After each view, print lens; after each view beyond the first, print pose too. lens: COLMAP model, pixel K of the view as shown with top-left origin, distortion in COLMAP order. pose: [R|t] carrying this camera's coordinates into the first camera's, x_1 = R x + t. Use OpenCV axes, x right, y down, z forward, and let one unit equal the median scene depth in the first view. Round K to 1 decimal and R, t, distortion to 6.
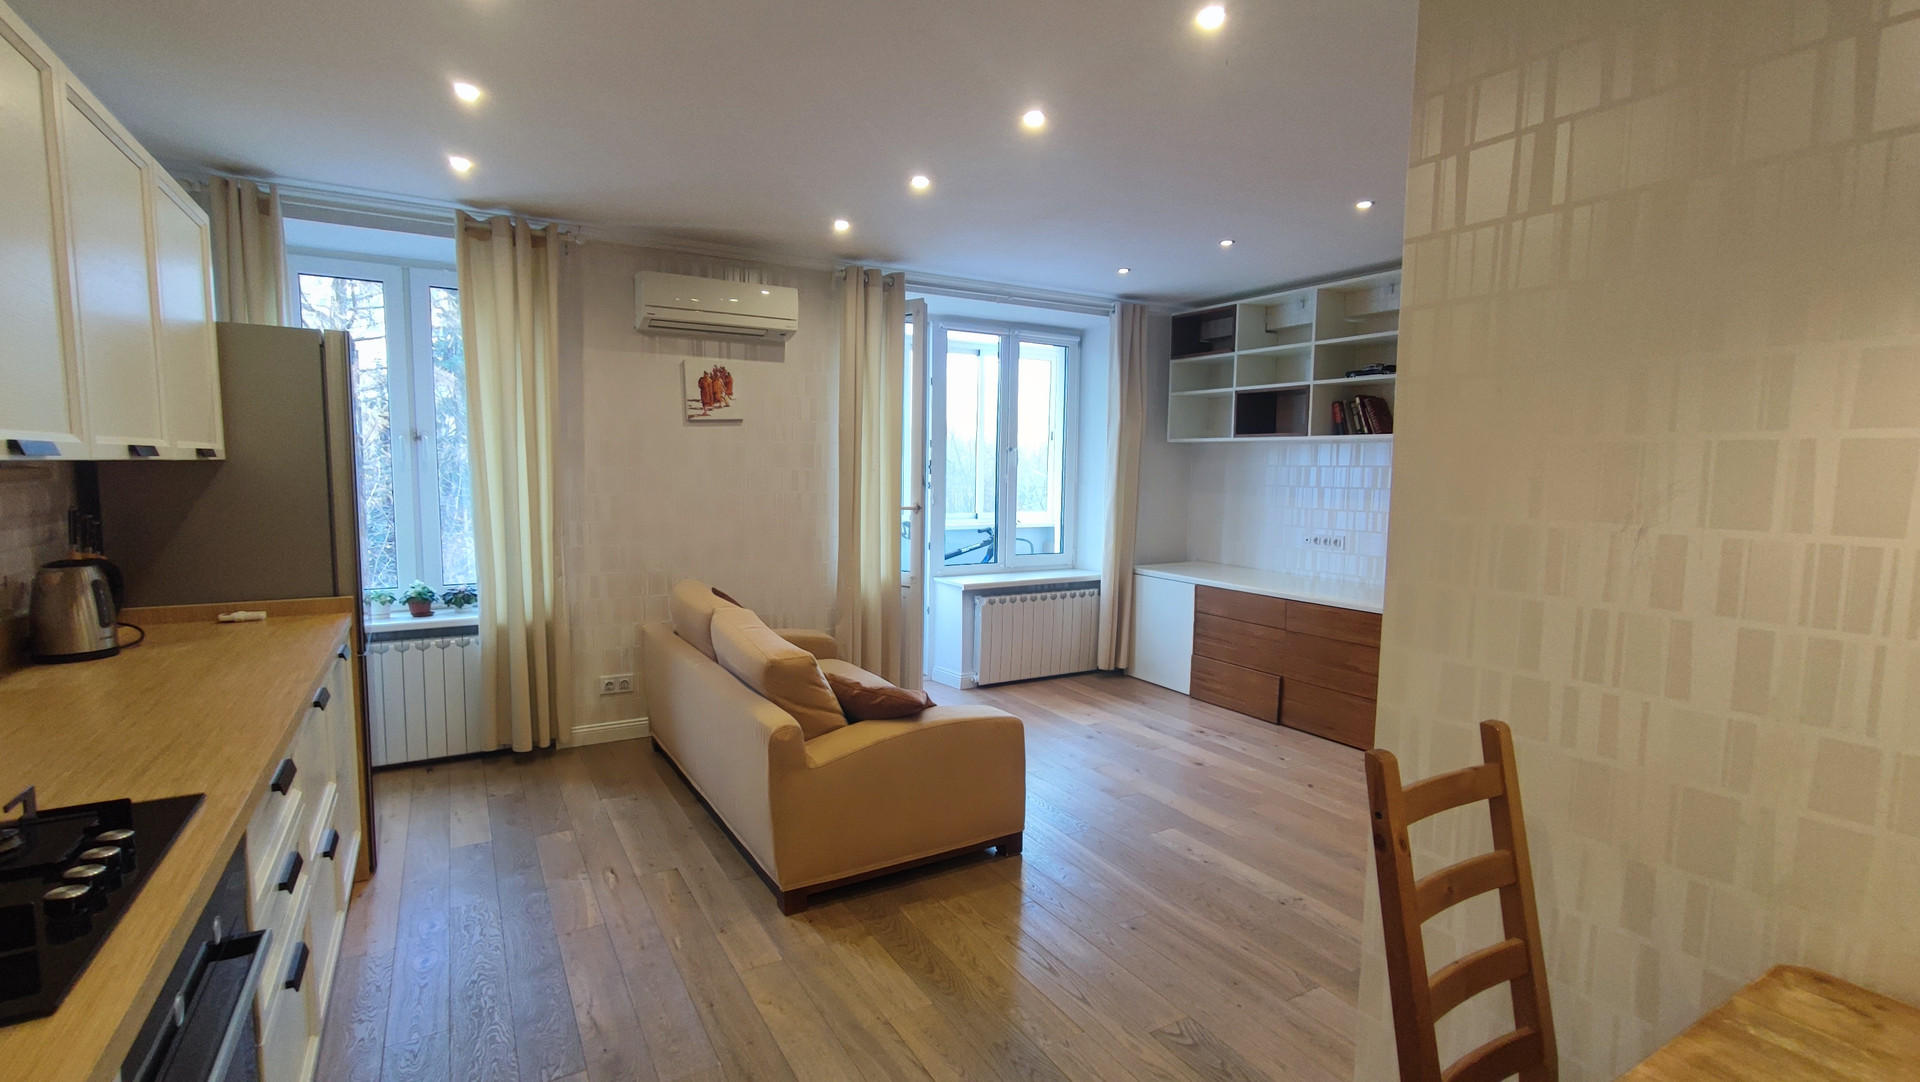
lens RADIAL K [[869.2, 0, 952.9], [0, 869.2, 552.8], [0, 0, 1]] dist [-0.015040, 0.008104]
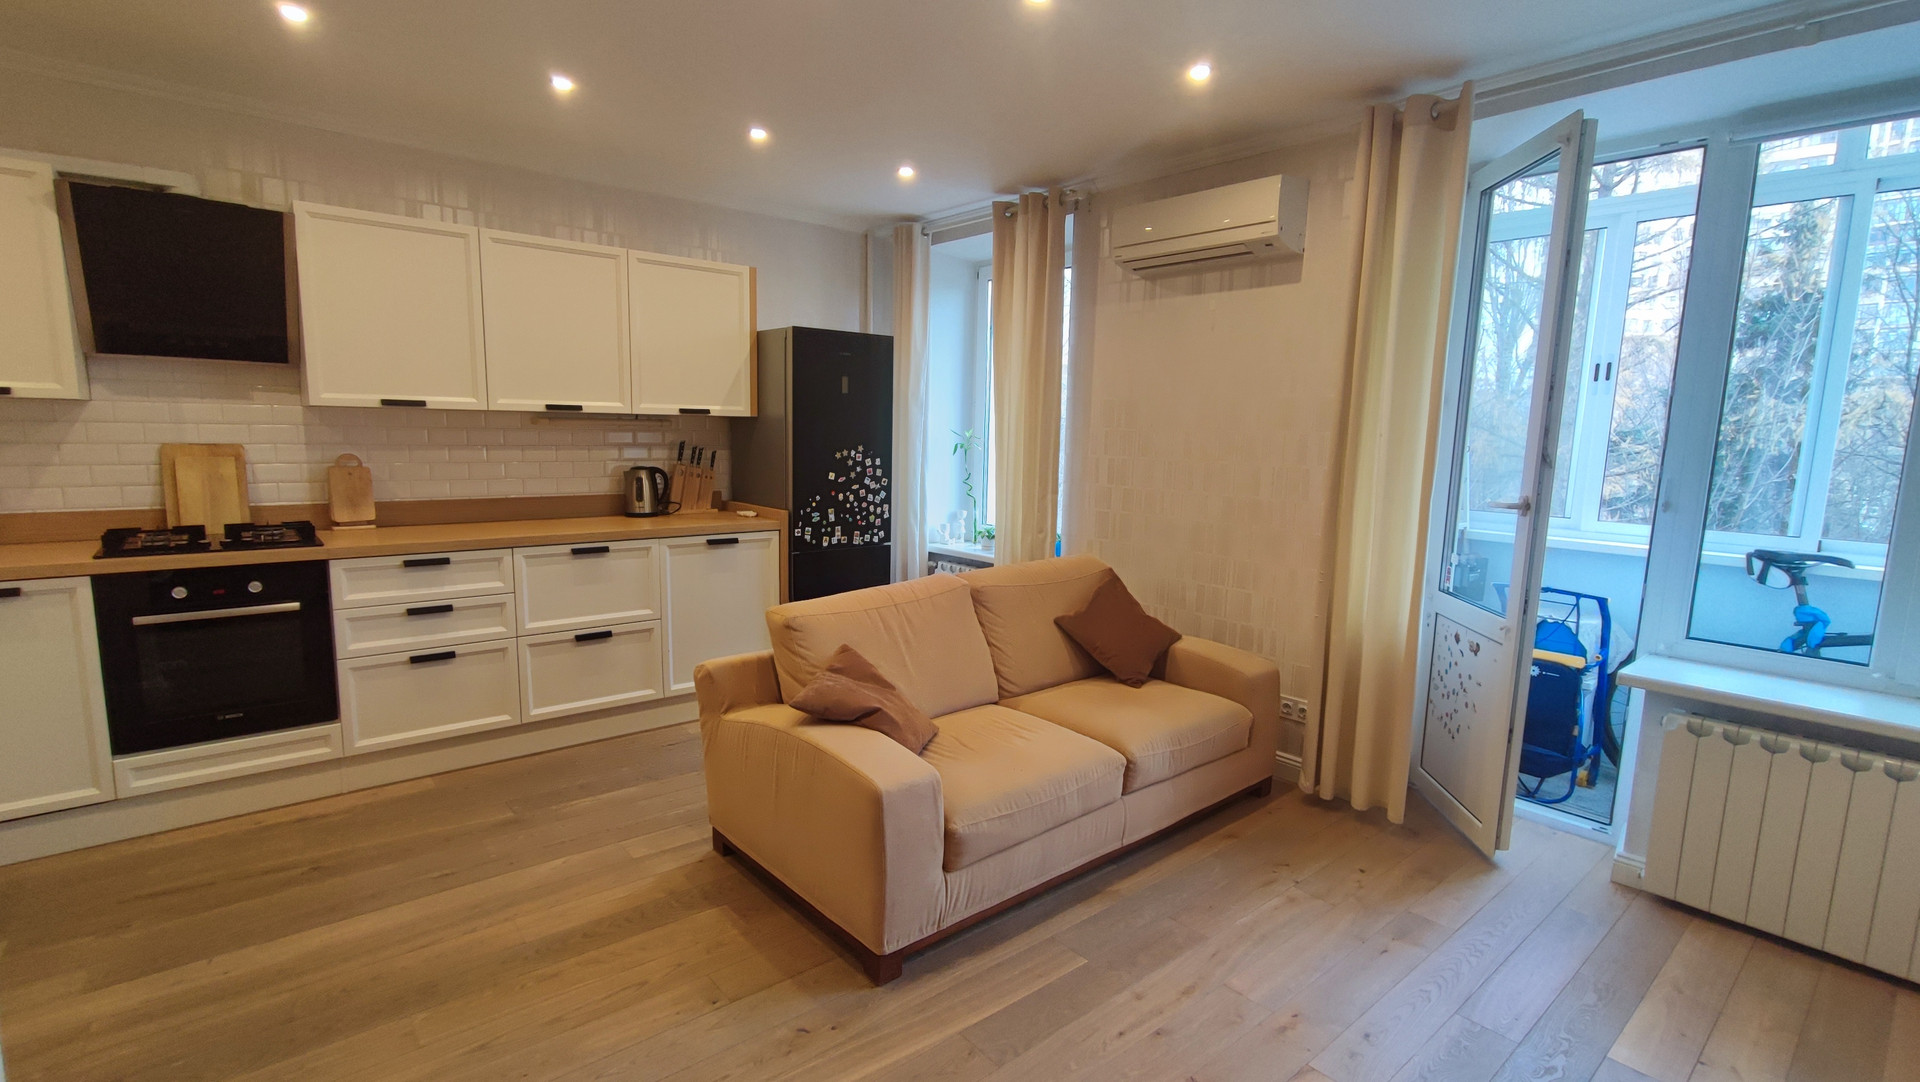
lens RADIAL K [[869.2, 0, 951.9], [0, 869.2, 552.9], [0, 0, 1]] dist [-0.015040, 0.008104]
pose [[0.171395, 0.133444, -0.976123, 0.520964], [-0.118280, 0.986405, 0.114081, -0.052476], [0.978076, 0.095903, 0.184849, 0.665633]]
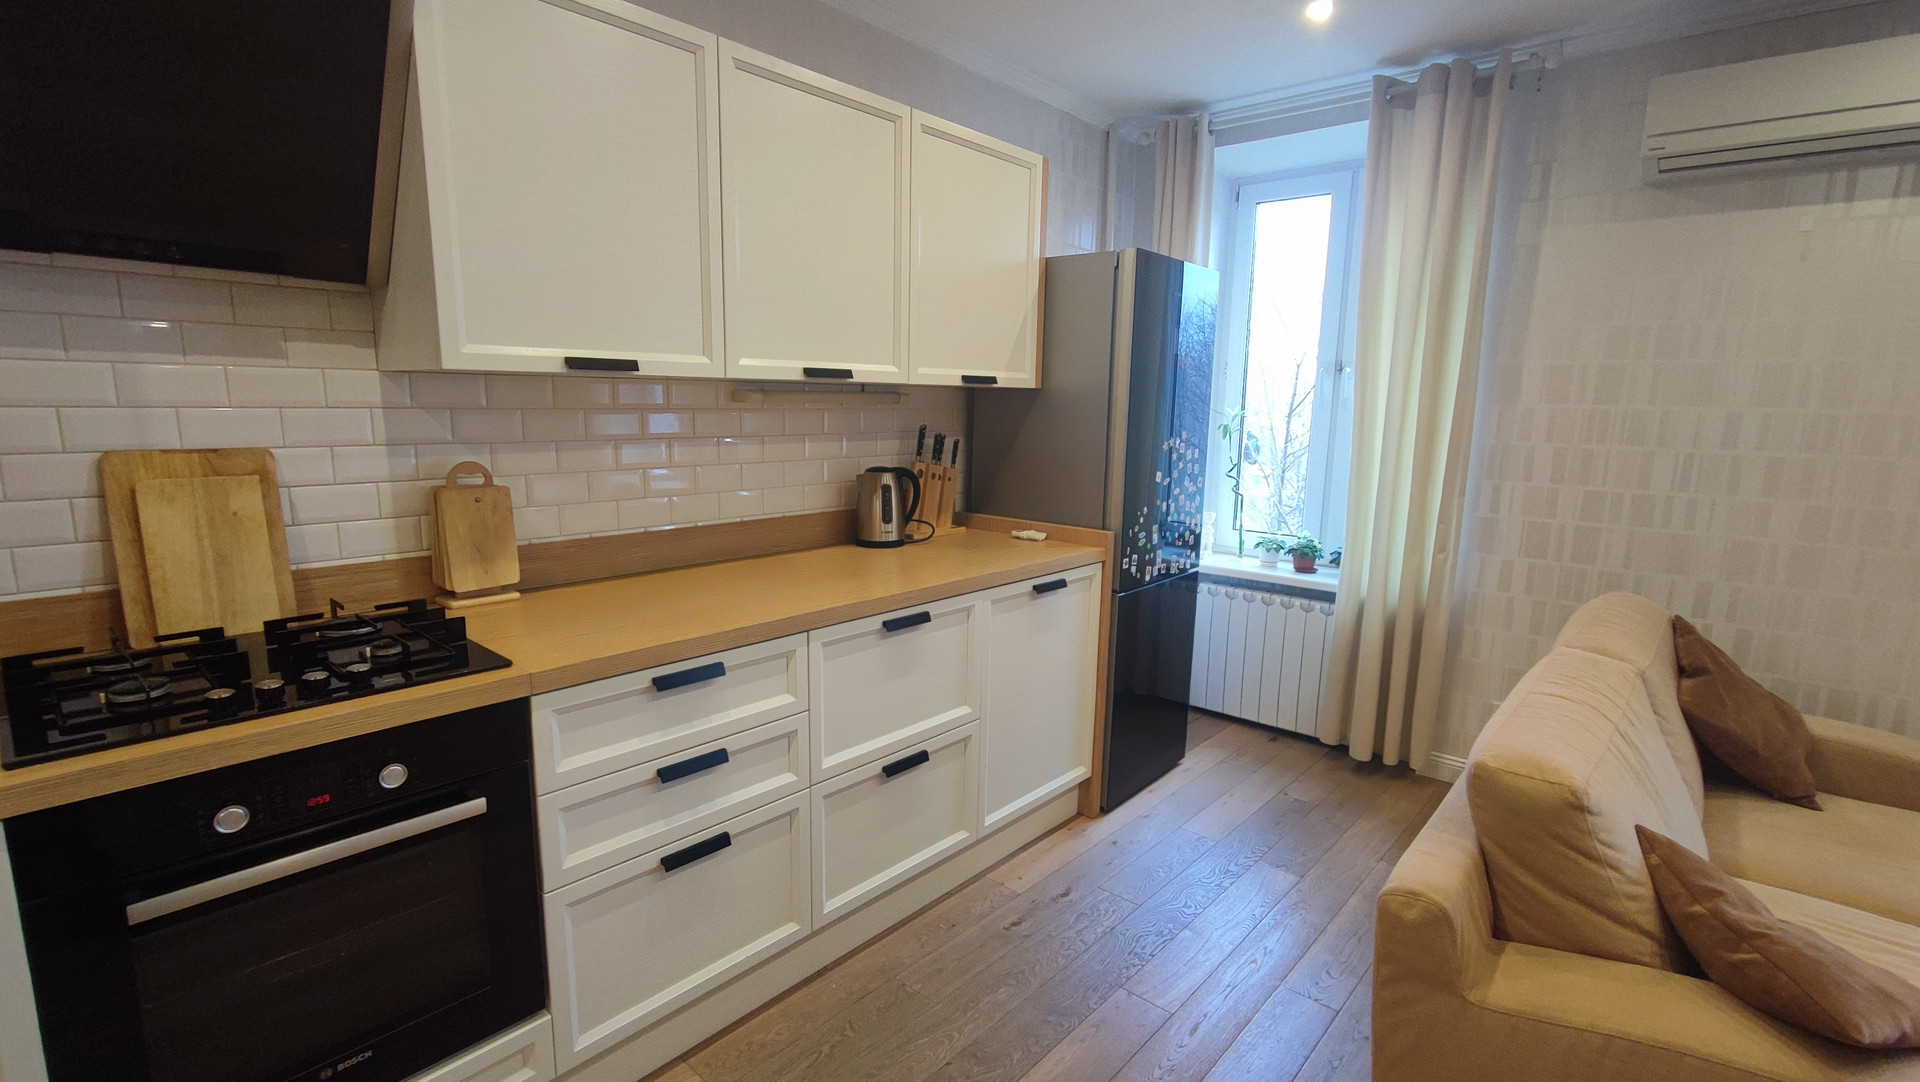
lens RADIAL K [[869.2, 0, 951.0], [0, 869.2, 552.1], [0, 0, 1]] dist [-0.015040, 0.008104]
pose [[0.308367, 0.160838, -0.937572, 0.105760], [-0.109953, 0.985023, 0.132814, -0.023952], [0.944892, 0.062134, 0.321433, 0.344697]]
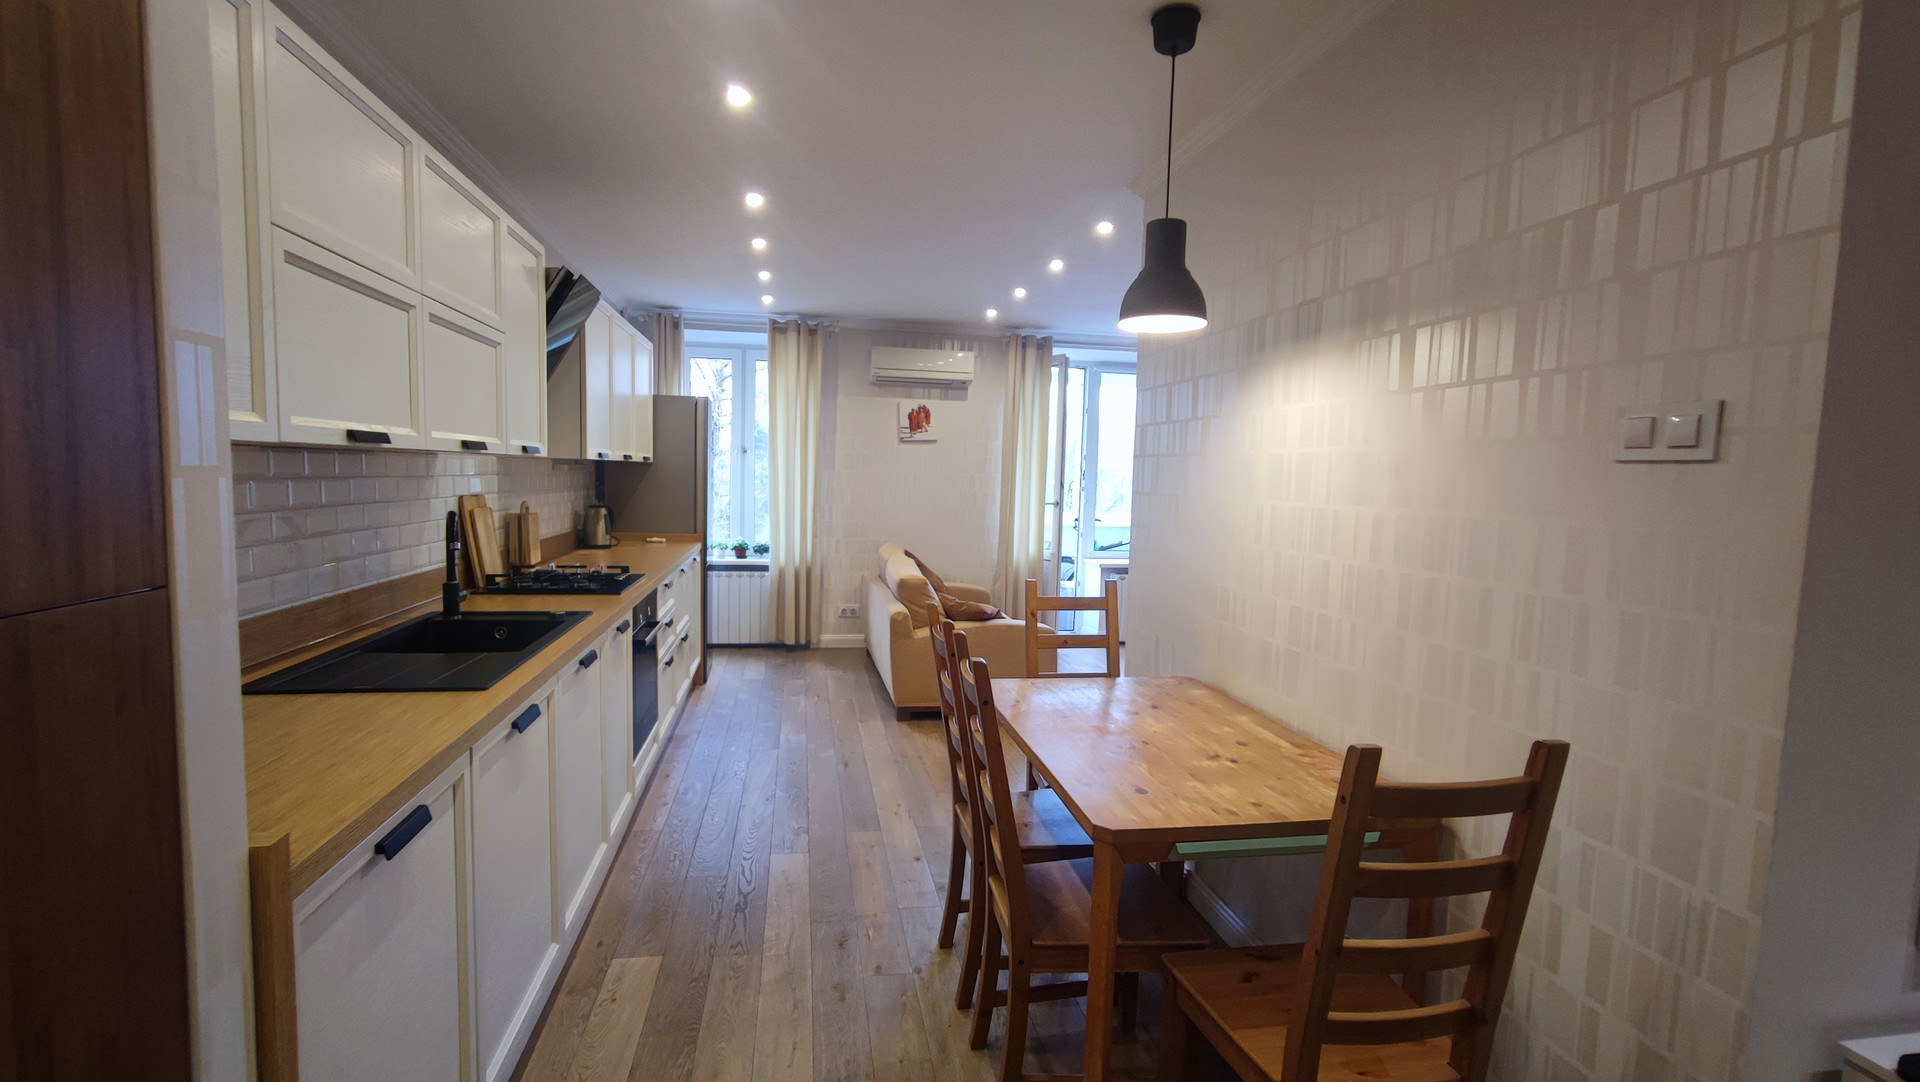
lens RADIAL K [[869.2, 0, 951.8], [0, 869.2, 551.6], [0, 0, 1]] dist [-0.015040, 0.008104]
pose [[0.938770, 0.045314, -0.341552, 0.318309], [-0.051190, 0.998655, -0.008205, 0.050662], [0.340721, 0.025186, 0.939827, -0.408798]]
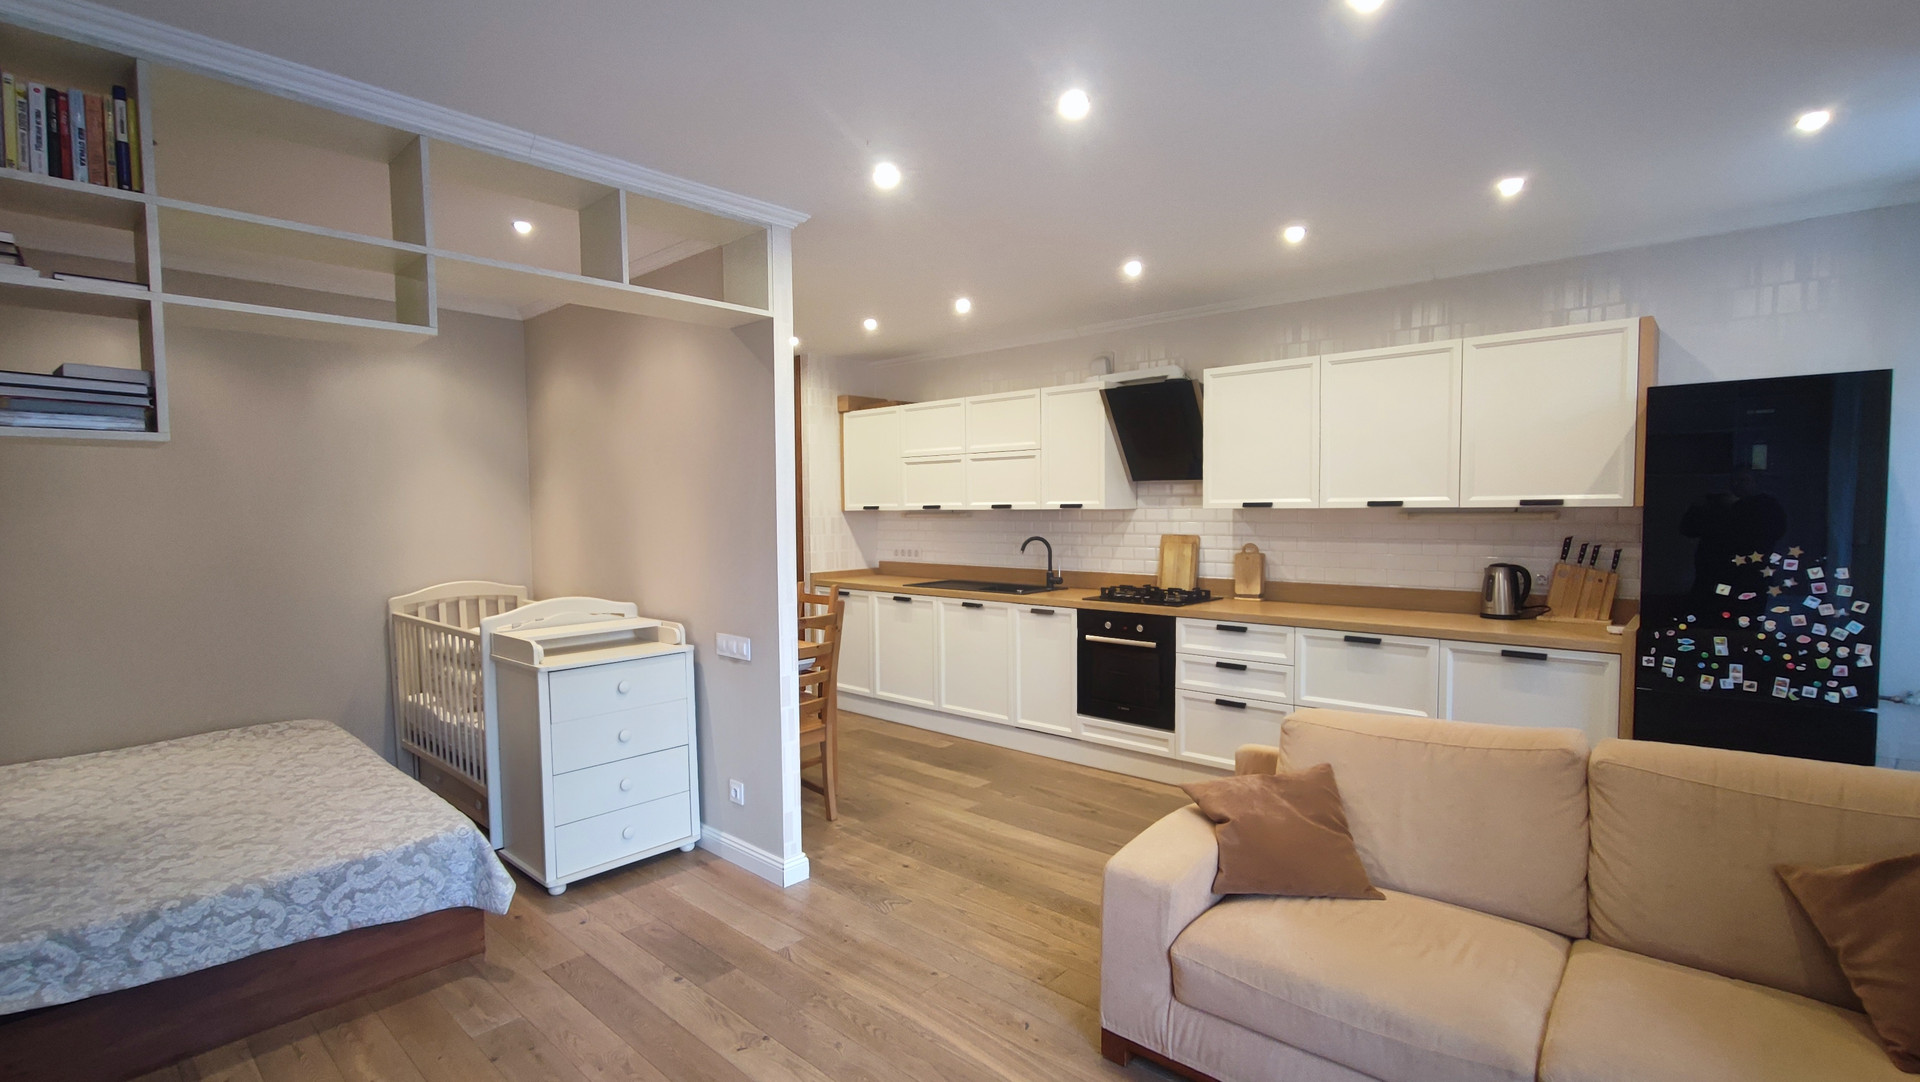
lens RADIAL K [[869.2, 0, 953.2], [0, 869.2, 550.8], [0, 0, 1]] dist [-0.015040, 0.008104]
pose [[-0.952778, 0.011428, -0.303452, 0.300323], [-0.033064, 0.989446, 0.141077, -0.115278], [0.301862, 0.144448, -0.942345, 1.157439]]
